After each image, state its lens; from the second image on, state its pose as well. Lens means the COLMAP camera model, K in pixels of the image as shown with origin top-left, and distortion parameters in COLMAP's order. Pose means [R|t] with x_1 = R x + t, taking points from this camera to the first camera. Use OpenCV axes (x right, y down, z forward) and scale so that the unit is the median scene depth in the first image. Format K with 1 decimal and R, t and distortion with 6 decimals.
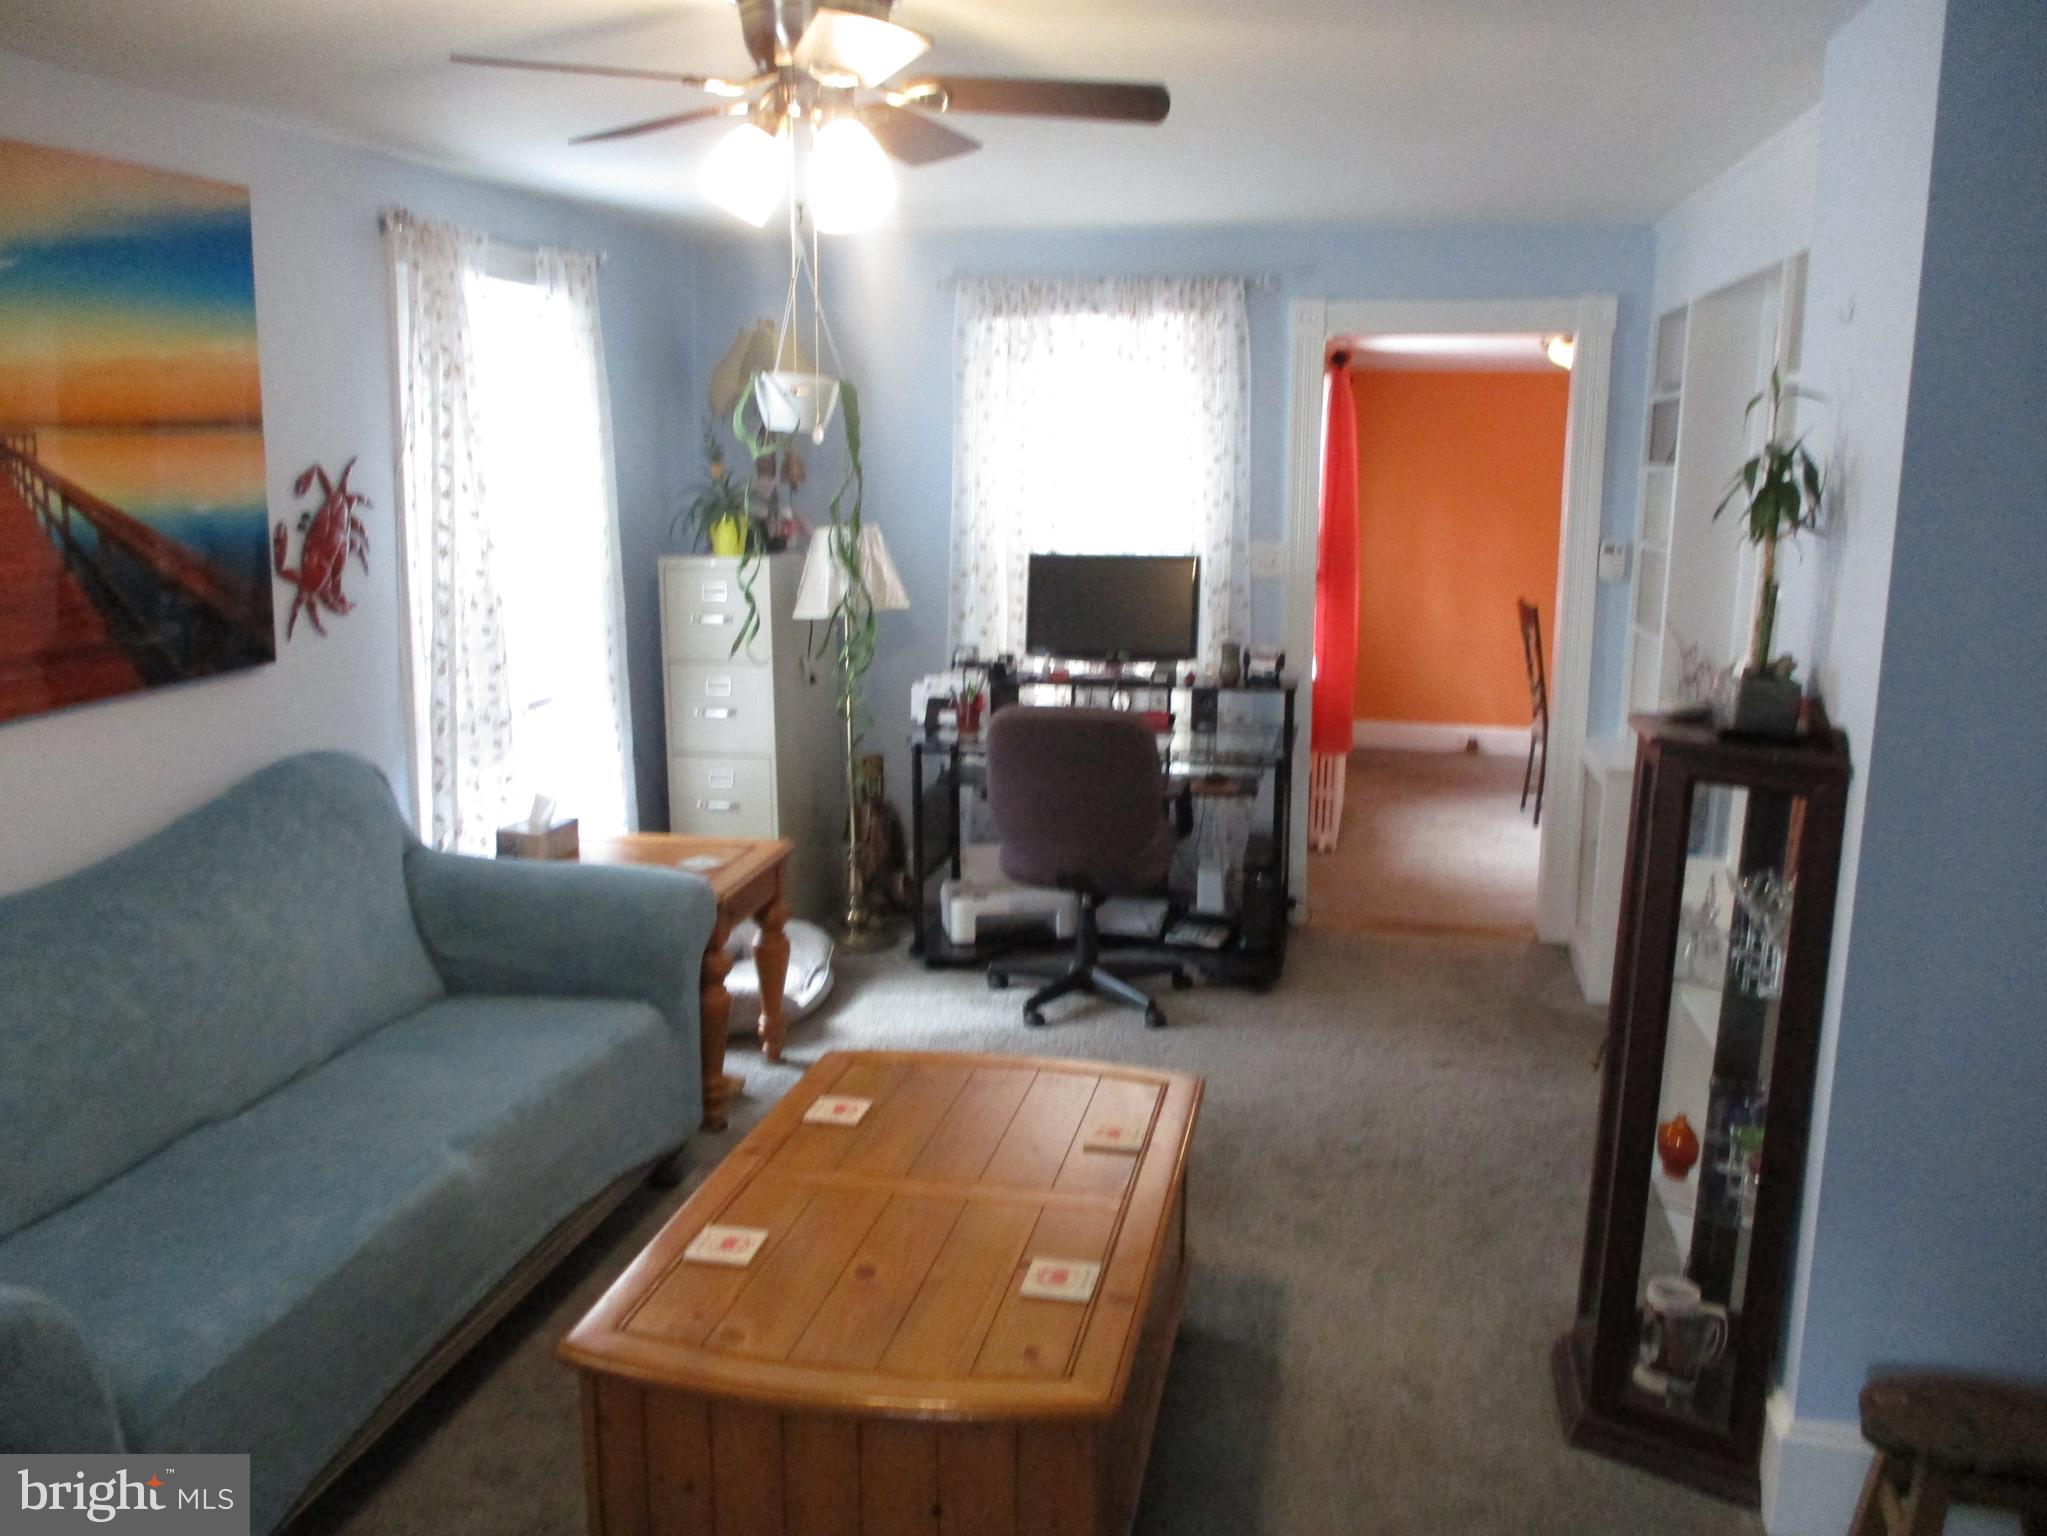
lens RADIAL K [[1707.6, 0, 1020.9], [0, 1707.6, 765.9], [0, 0, 1]] dist [-0.011468, -0.006927]
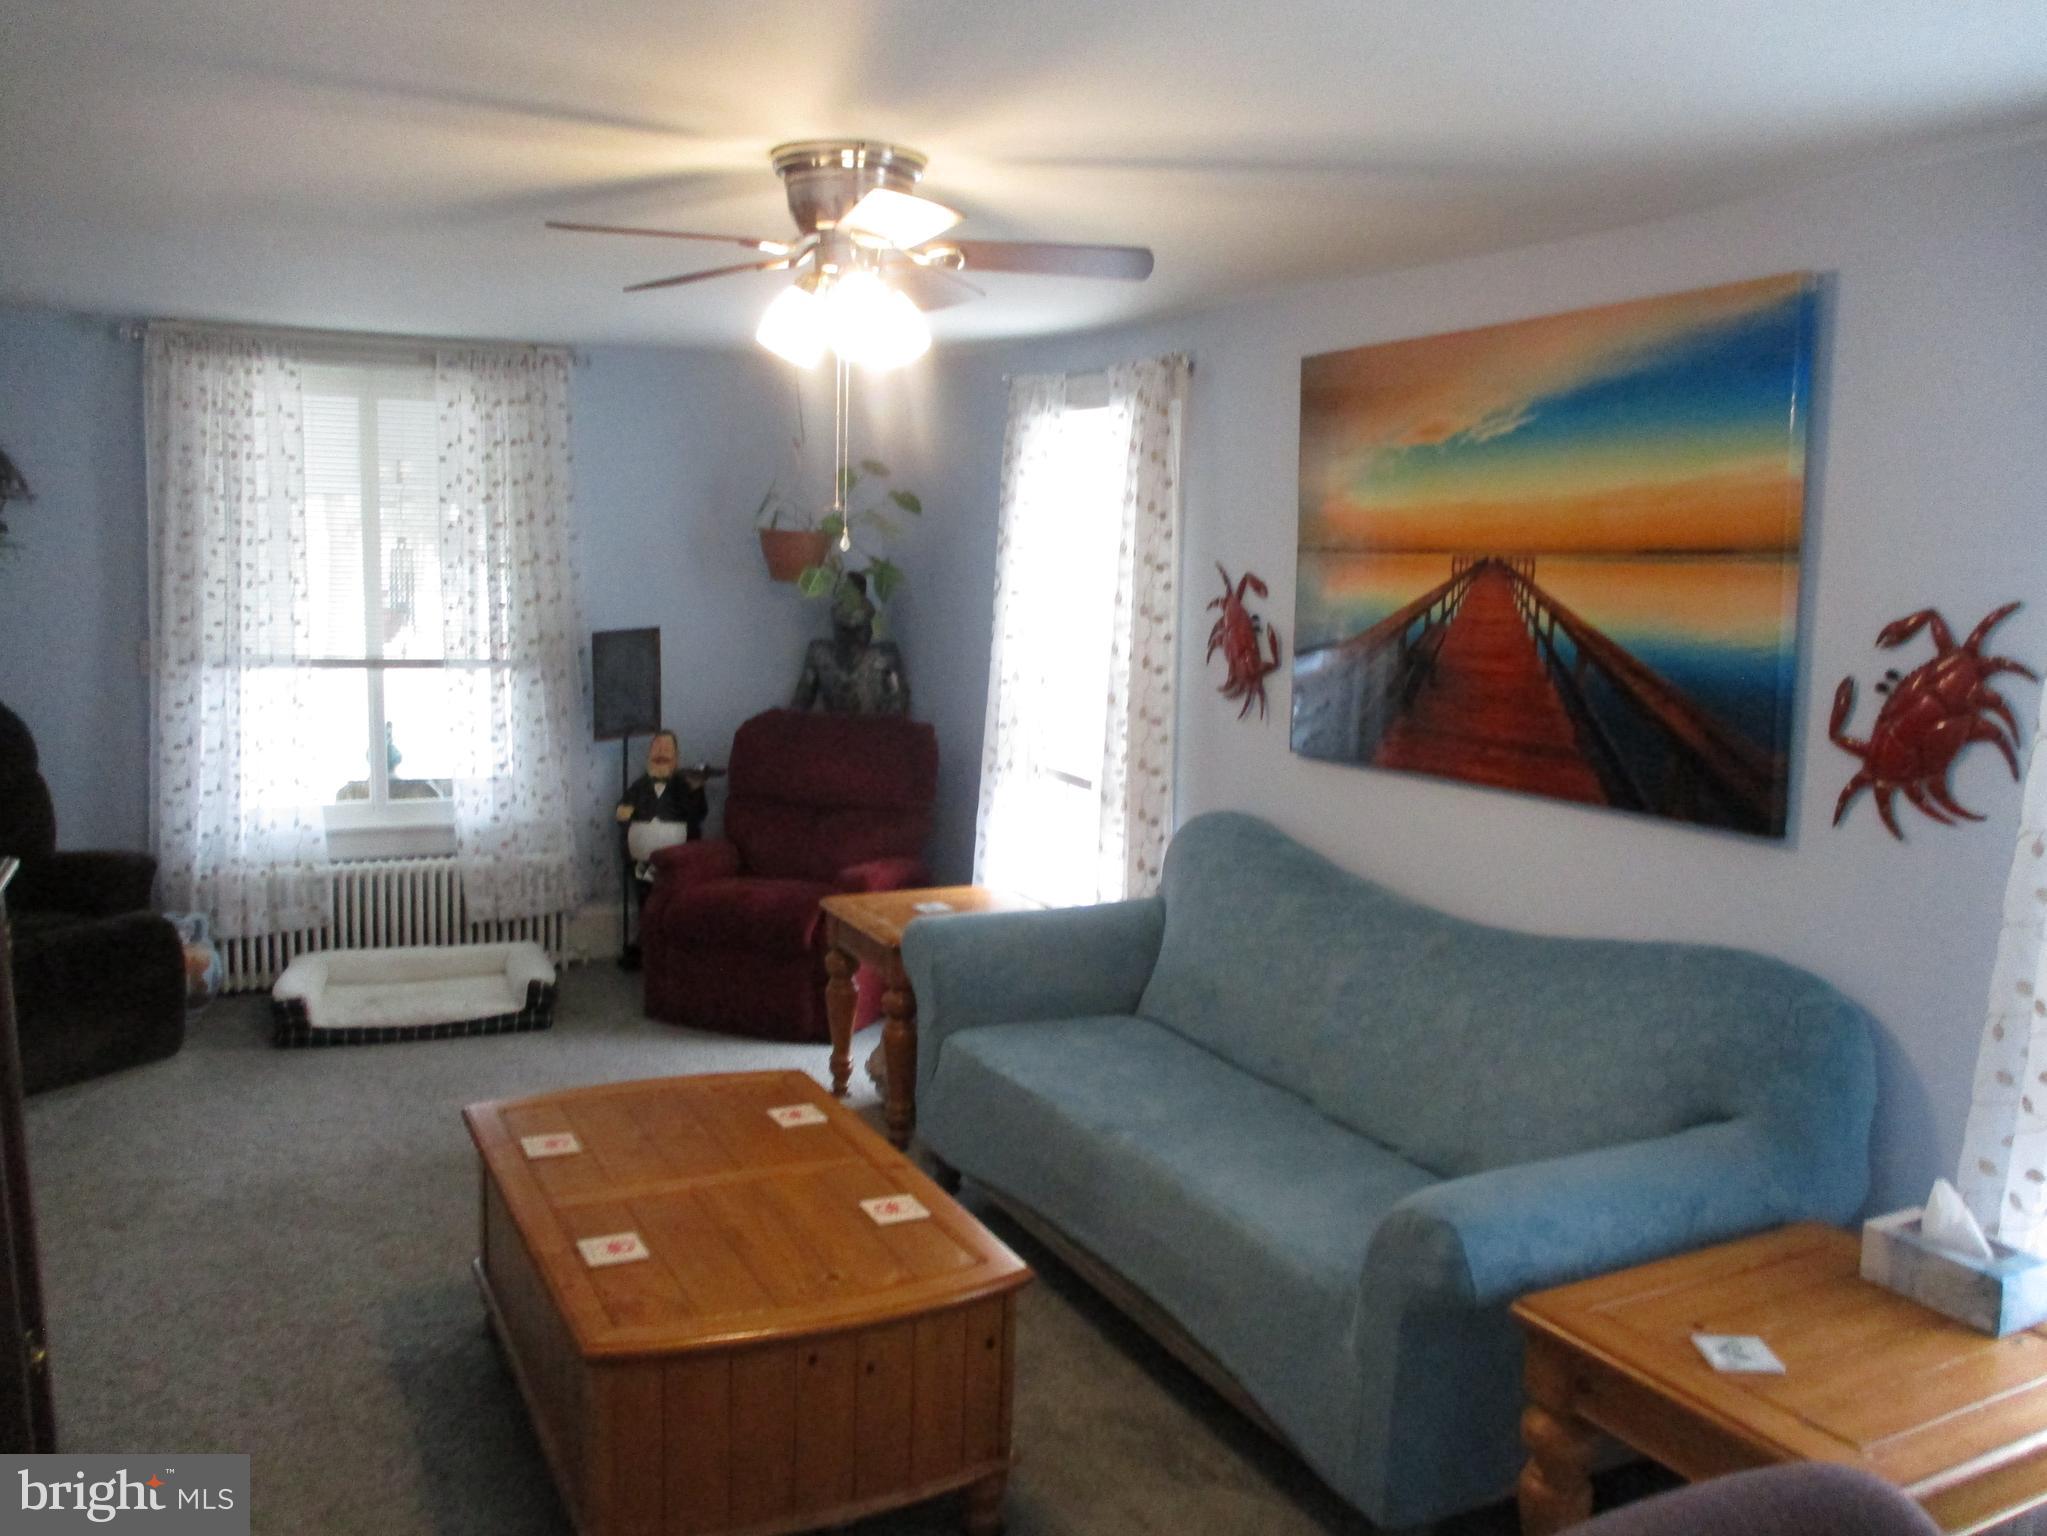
lens RADIAL K [[1707.6, 0, 1028.7], [0, 1707.6, 751.0], [0, 0, 1]] dist [-0.011468, -0.006927]
pose [[-0.781619, 0.034044, -0.622827, 0.407986], [-0.157089, 0.955582, 0.249372, -0.287104], [0.603652, 0.292753, -0.741553, 1.587640]]
